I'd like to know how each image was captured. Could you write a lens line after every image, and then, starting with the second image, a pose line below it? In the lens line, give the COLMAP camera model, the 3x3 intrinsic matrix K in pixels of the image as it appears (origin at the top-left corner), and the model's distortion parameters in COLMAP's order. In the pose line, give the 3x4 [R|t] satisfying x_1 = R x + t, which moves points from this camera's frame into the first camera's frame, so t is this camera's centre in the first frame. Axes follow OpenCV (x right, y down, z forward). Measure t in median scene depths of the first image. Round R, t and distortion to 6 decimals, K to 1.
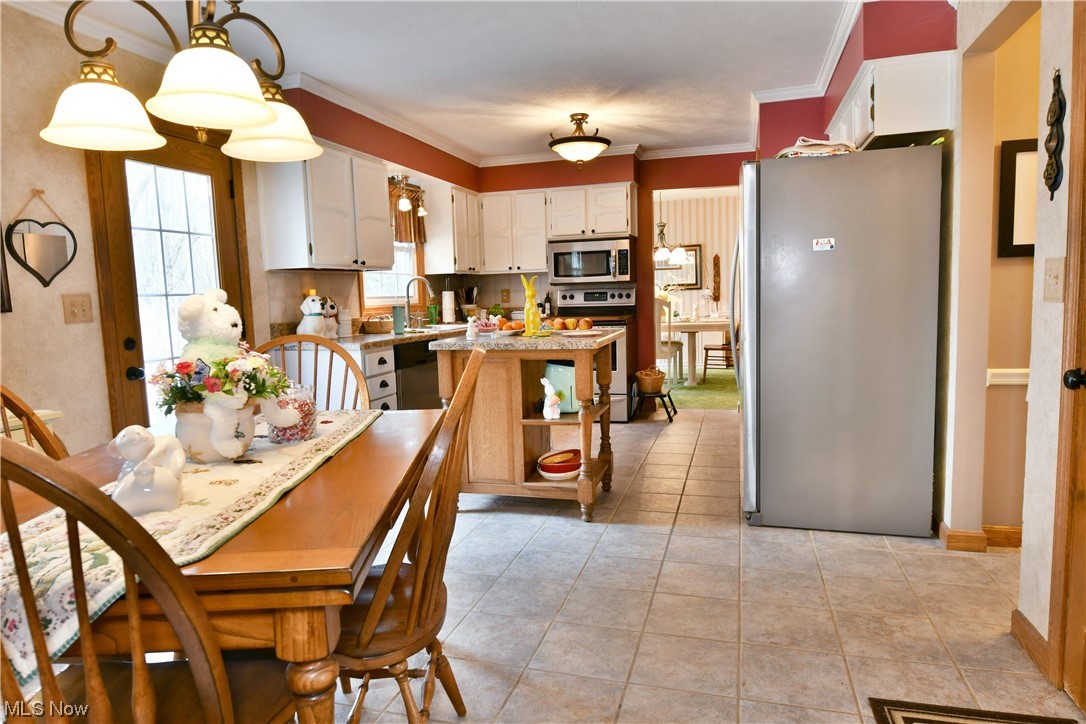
lens RADIAL K [[666.9, 0, 538.4], [0, 666.9, 363.4], [0, 0, 1]] dist [-0.010561, -0.007750]
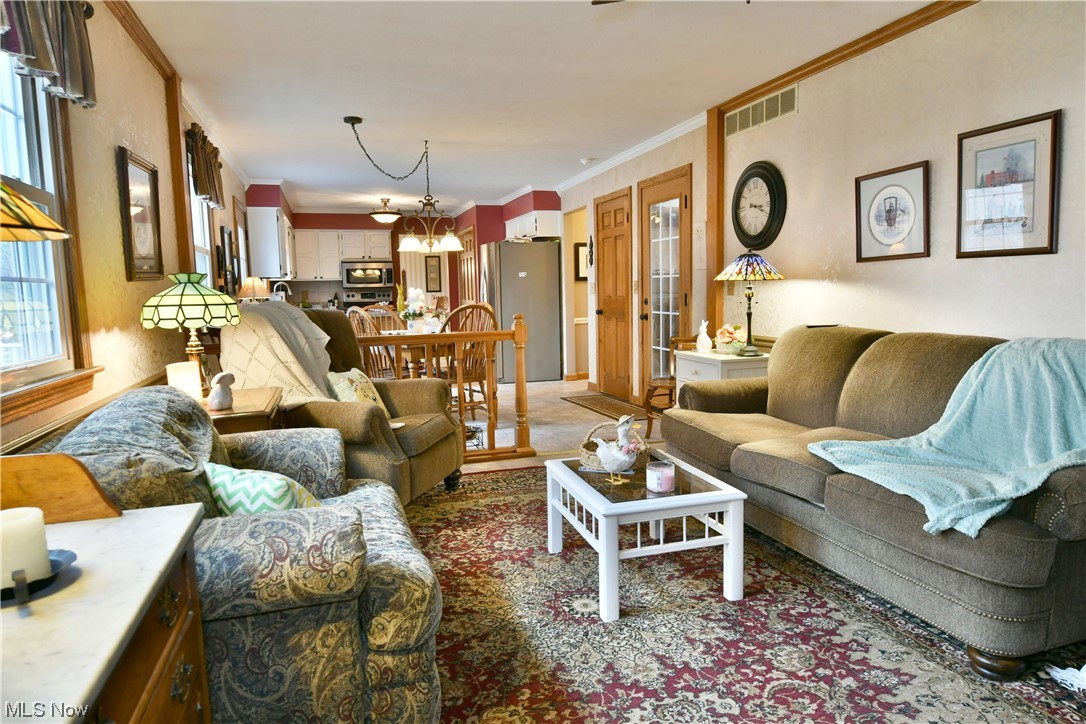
lens RADIAL K [[666.9, 0, 538.4], [0, 666.9, 363.4], [0, 0, 1]] dist [-0.010561, -0.007750]
pose [[0.826436, -0.048019, 0.560979, -0.522477], [0.053877, 0.998529, 0.006101, 0.083876], [-0.560447, 0.025182, 0.827807, -0.630419]]
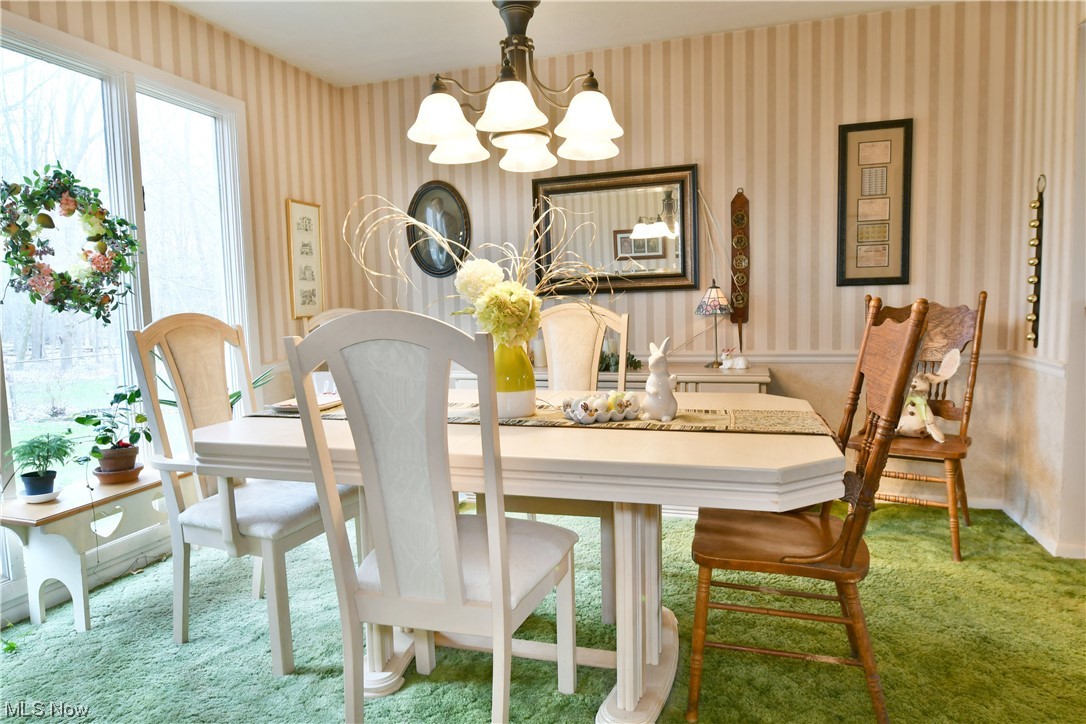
lens RADIAL K [[666.9, 0, 538.4], [0, 666.9, 363.4], [0, 0, 1]] dist [-0.010561, -0.007750]
pose [[0.999880, 0.009566, -0.012166, 0.260155], [-0.009787, 0.999786, -0.018237, -0.101418], [0.011989, 0.018354, 0.999760, 1.017142]]
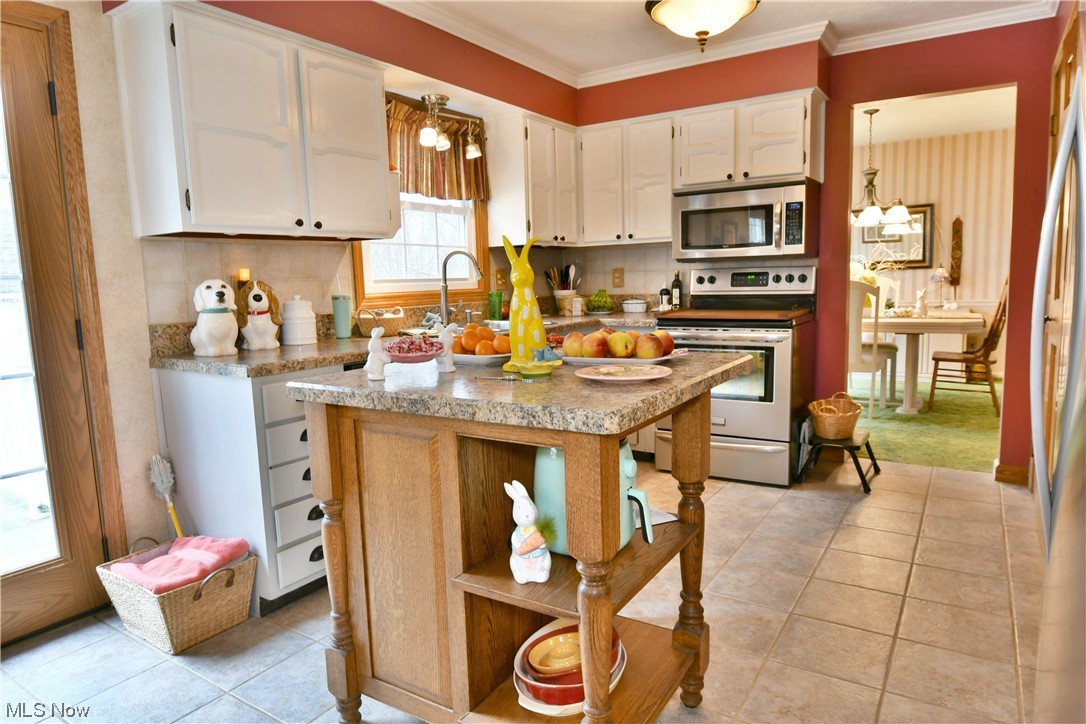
lens RADIAL K [[666.9, 0, 538.4], [0, 666.9, 363.4], [0, 0, 1]] dist [-0.010561, -0.007750]
pose [[0.959155, 0.037877, -0.280334, 0.076613], [-0.029351, 0.998972, 0.034550, -0.037030], [0.281355, -0.024911, 0.959280, 0.338703]]
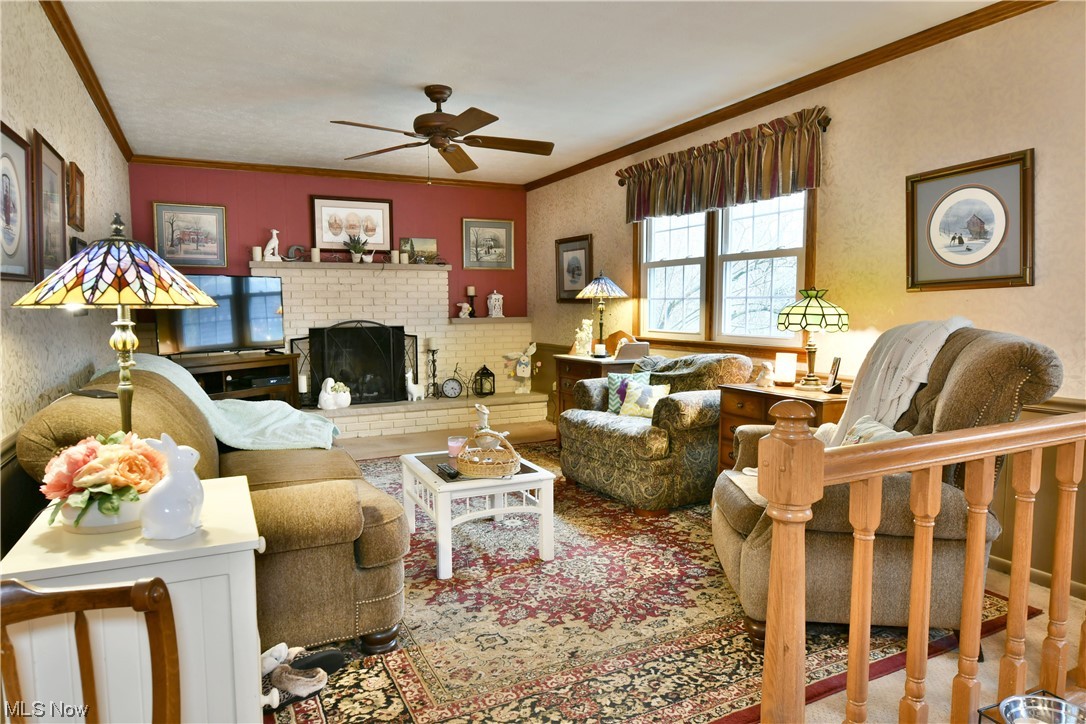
lens RADIAL K [[666.9, 0, 538.4], [0, 666.9, 363.4], [0, 0, 1]] dist [-0.010561, -0.007750]
pose [[-0.728030, 0.096141, -0.678771, 0.078645], [-0.041167, 0.982200, 0.183273, -0.014517], [0.684309, 0.161371, -0.711113, 0.088230]]
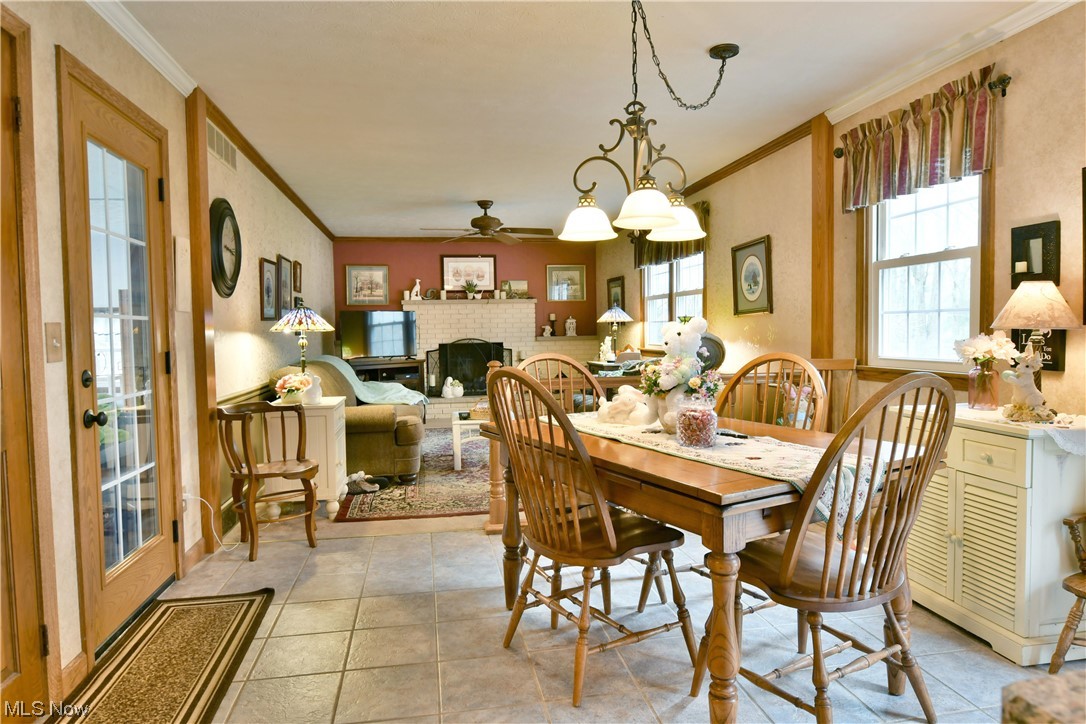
lens RADIAL K [[666.9, 0, 538.4], [0, 666.9, 363.4], [0, 0, 1]] dist [-0.010561, -0.007750]
pose [[-0.891744, 0.070701, -0.446984, 0.117898], [-0.001149, 0.987364, 0.158467, -0.062877], [0.452539, 0.141825, -0.880394, 0.556434]]
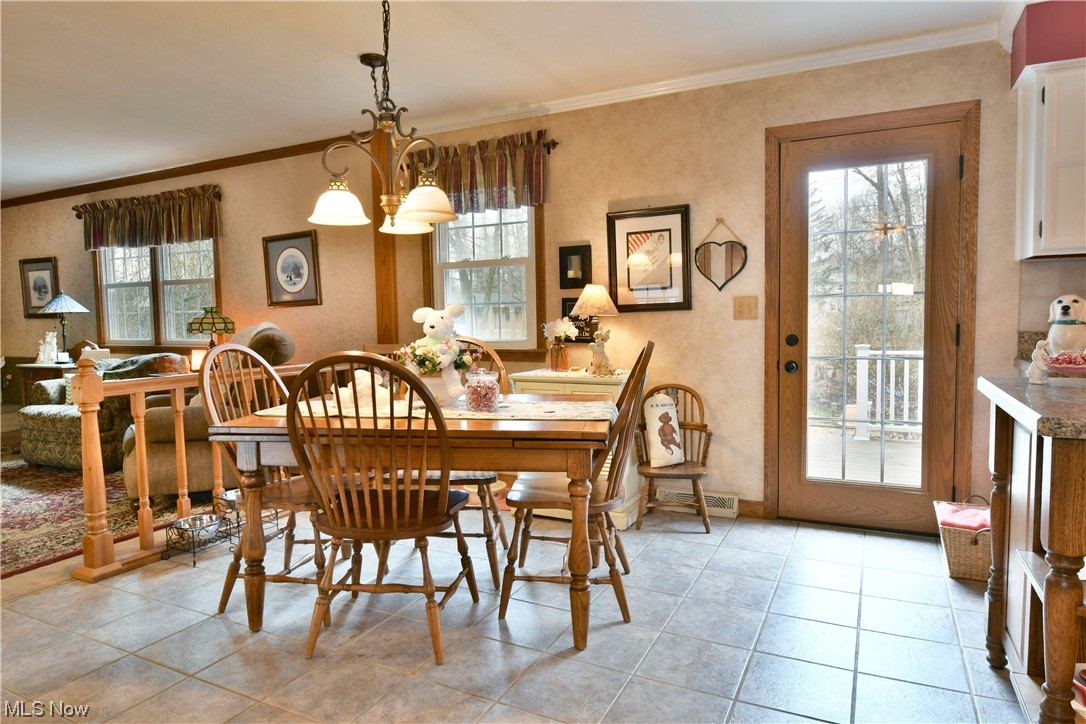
lens RADIAL K [[666.9, 0, 538.4], [0, 666.9, 363.4], [0, 0, 1]] dist [-0.010561, -0.007750]
pose [[-0.175202, 0.109090, -0.978470, 0.286315], [-0.078904, 0.989090, 0.124403, -0.049163], [0.981366, 0.099000, -0.164683, 0.392103]]
